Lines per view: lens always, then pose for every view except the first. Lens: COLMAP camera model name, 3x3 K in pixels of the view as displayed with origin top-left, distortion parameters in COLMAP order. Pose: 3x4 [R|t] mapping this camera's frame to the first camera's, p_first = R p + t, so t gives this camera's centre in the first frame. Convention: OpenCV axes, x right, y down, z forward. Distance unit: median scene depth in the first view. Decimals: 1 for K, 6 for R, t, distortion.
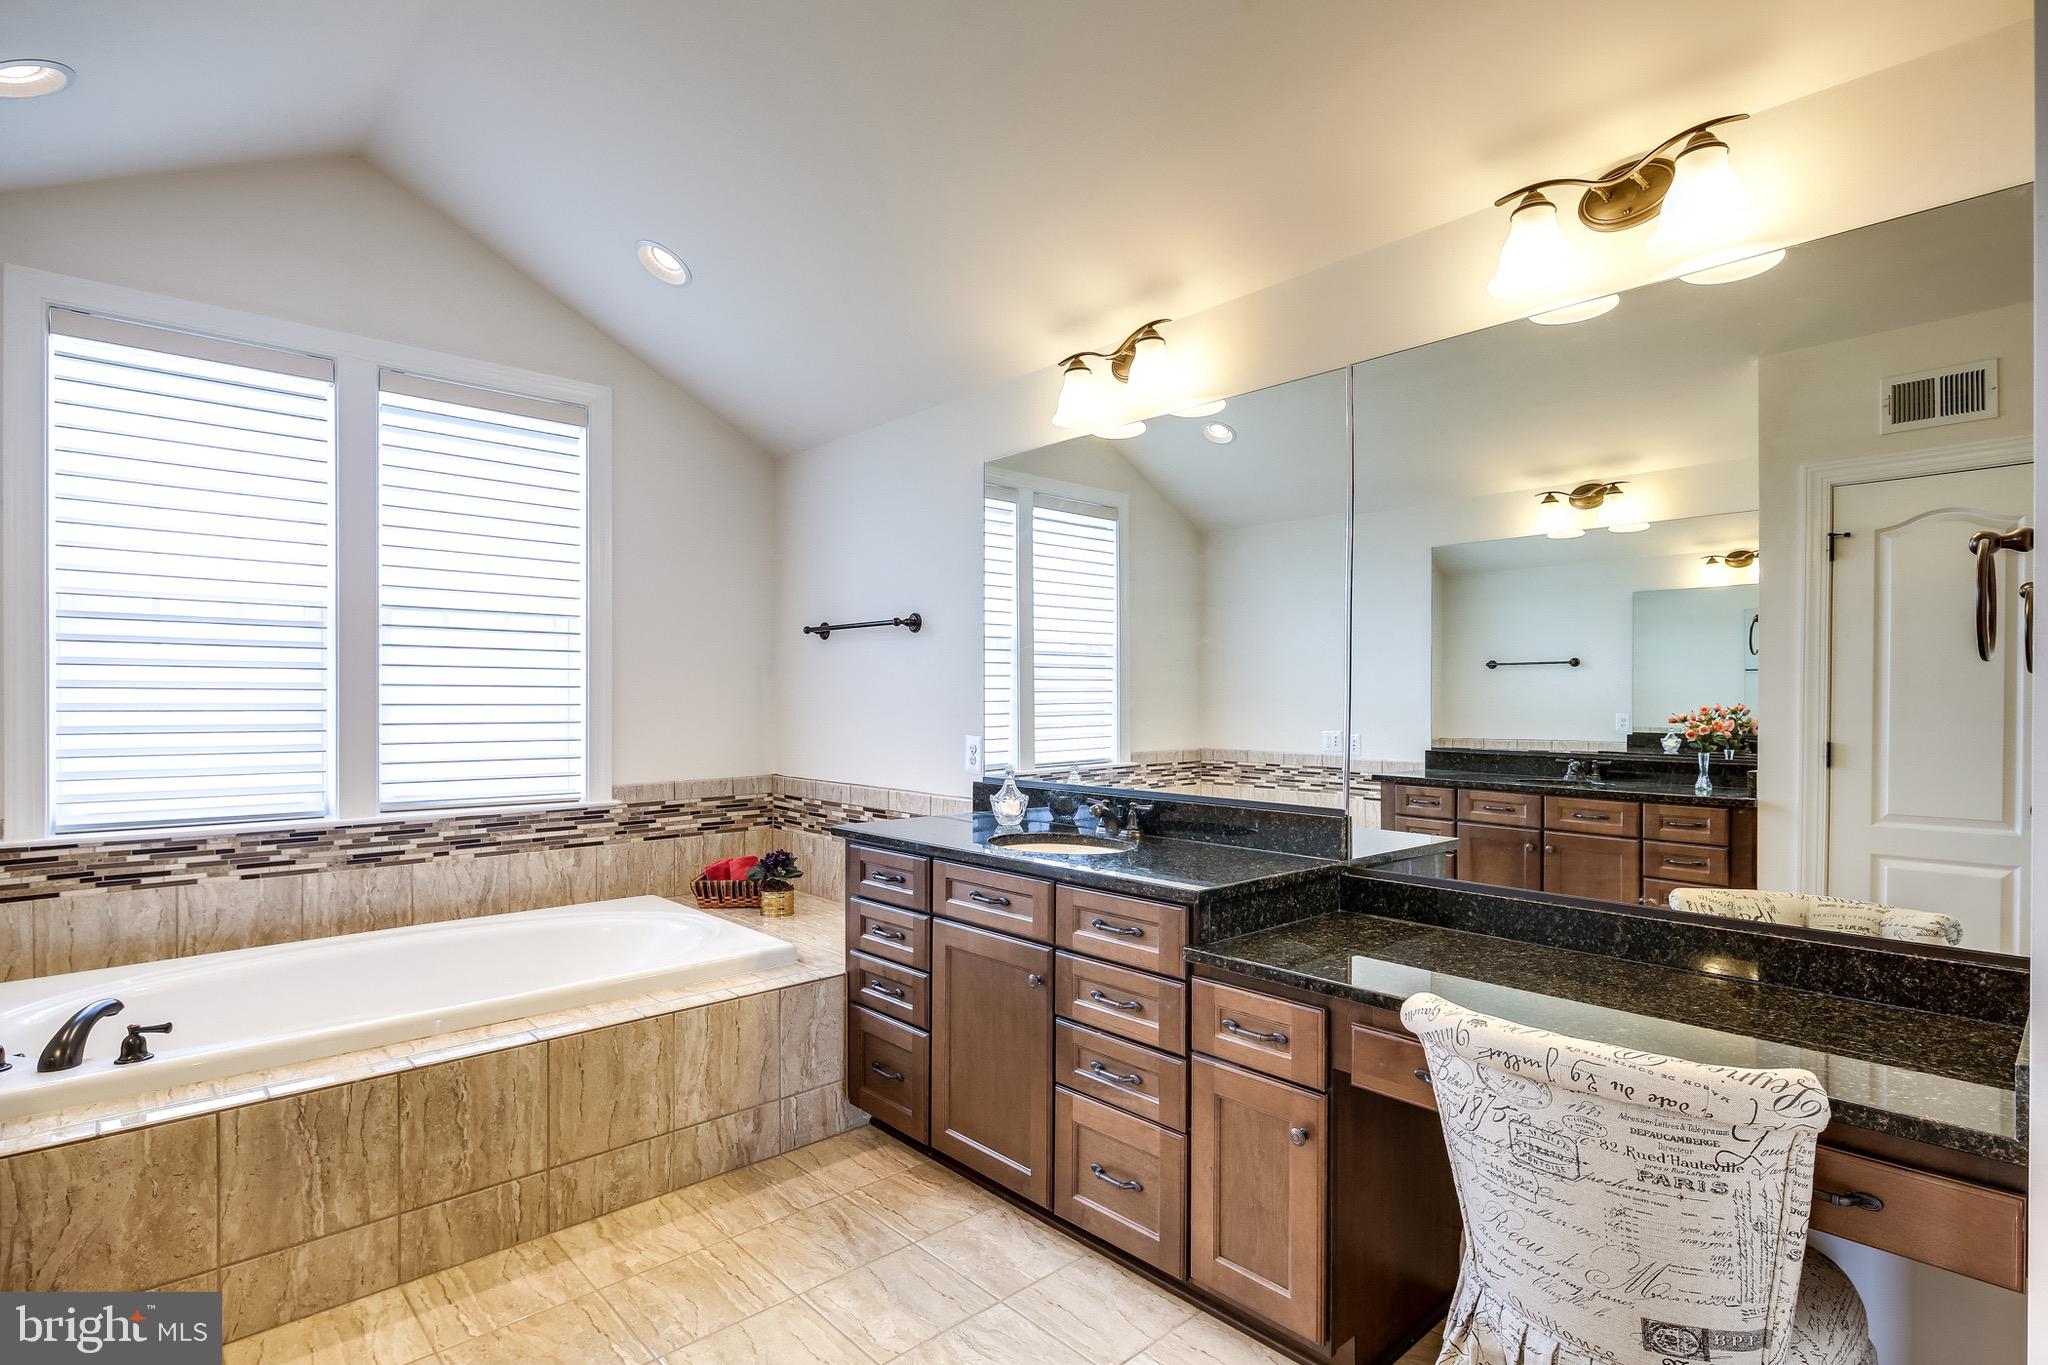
lens RADIAL K [[1003.4, 0, 1031.9], [0, 1003.4, 694.4], [0, 0, 1]] dist [0.004201, -0.002880]
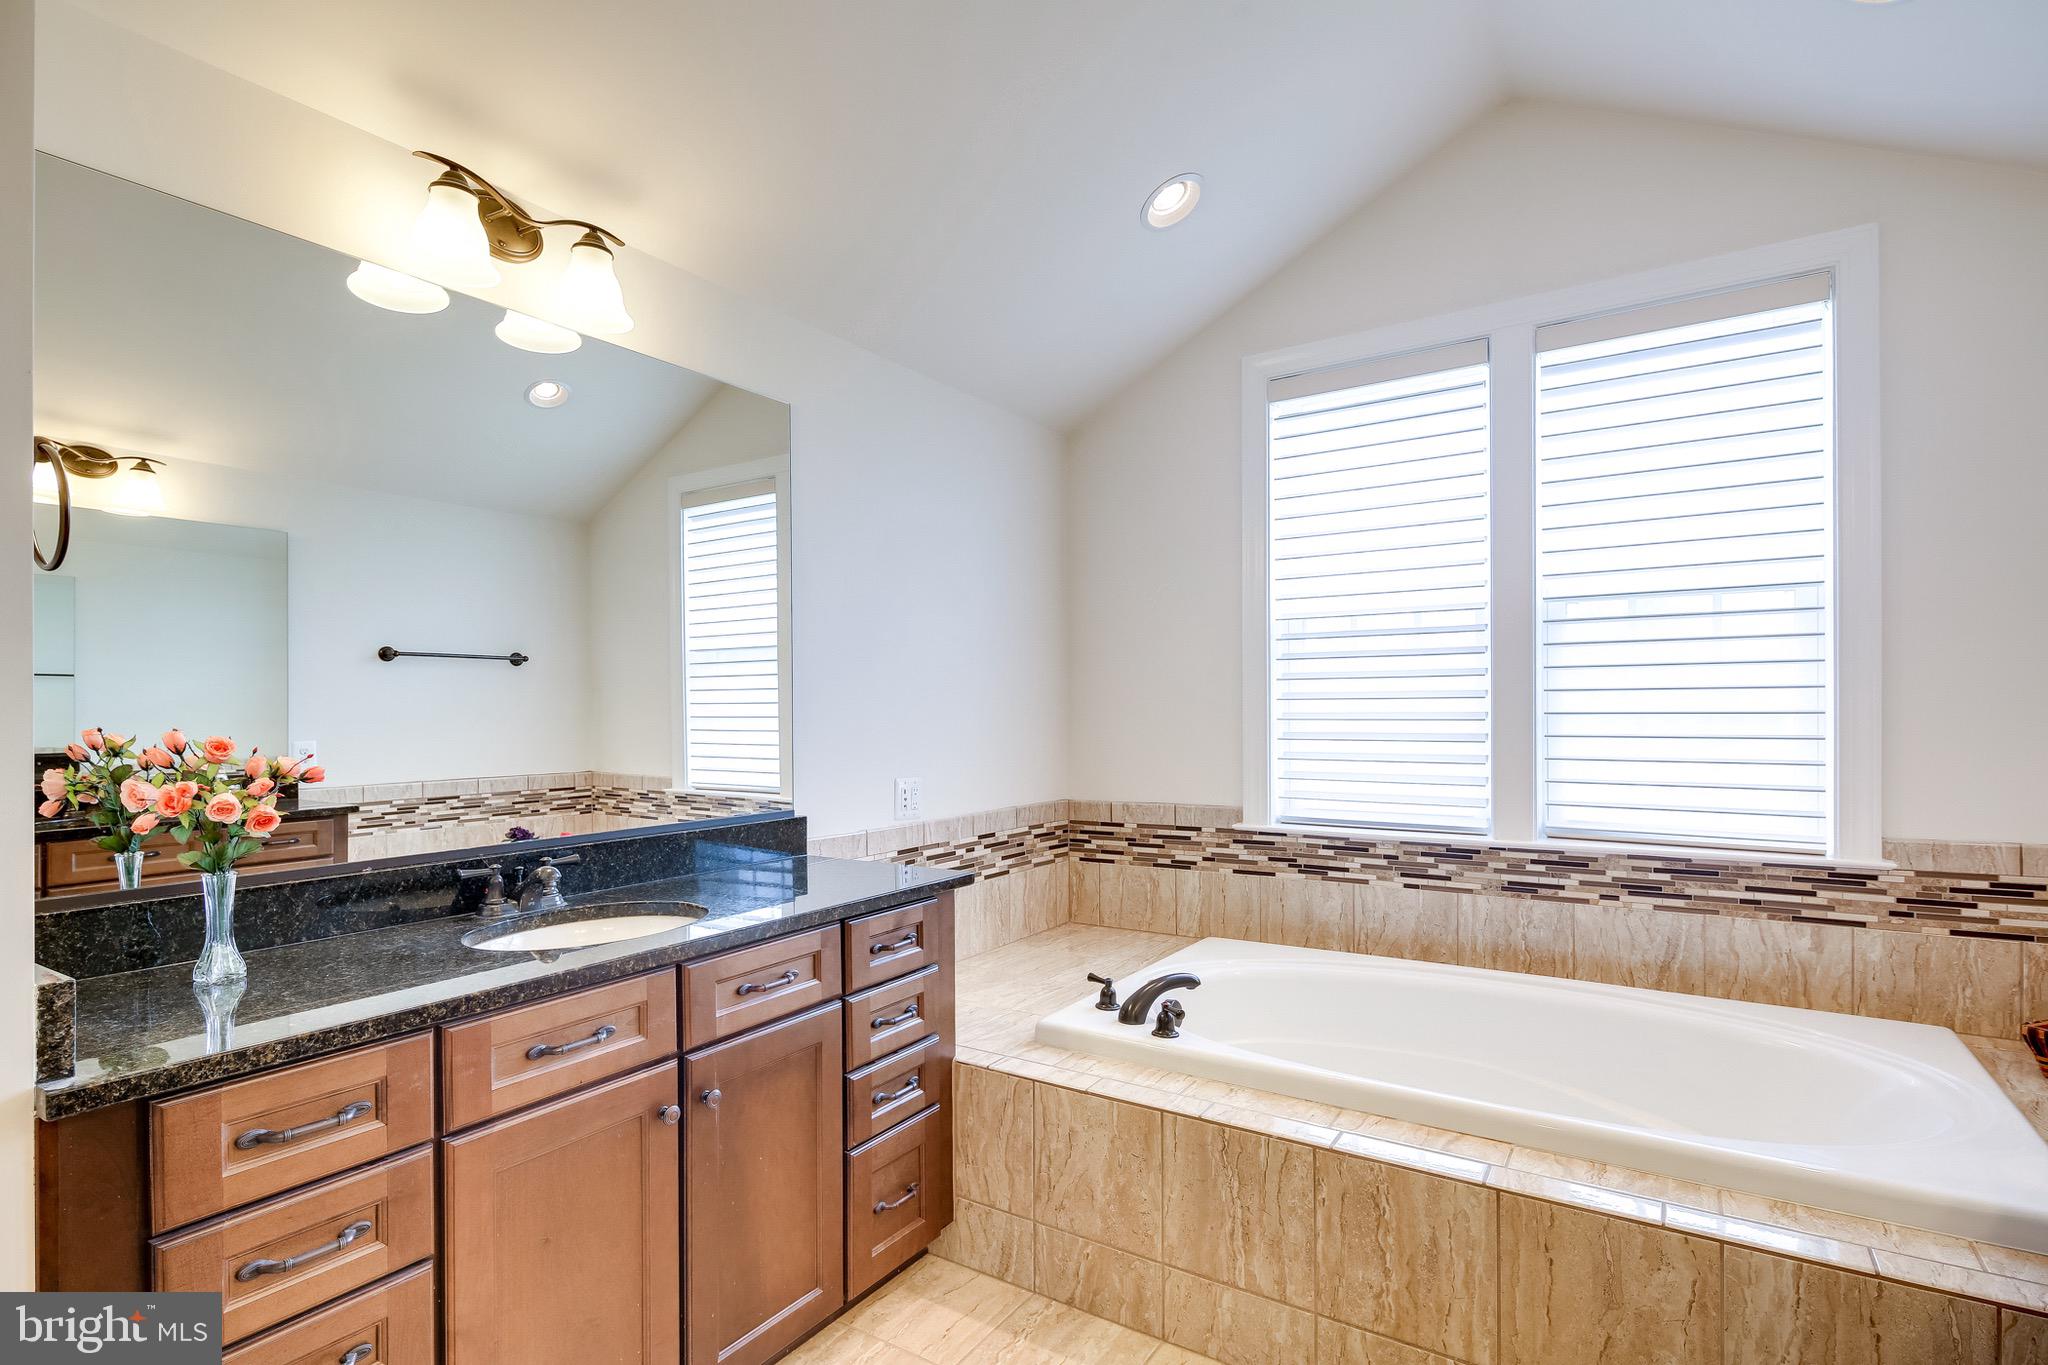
lens RADIAL K [[1003.4, 0, 1022.1], [0, 1003.4, 700.5], [0, 0, 1]] dist [0.004201, -0.002880]
pose [[0.225624, -0.010296, -0.974160, 0.101661], [0.014942, 0.999863, -0.007107, -0.001316], [0.974100, -0.012953, 0.225746, 0.380473]]
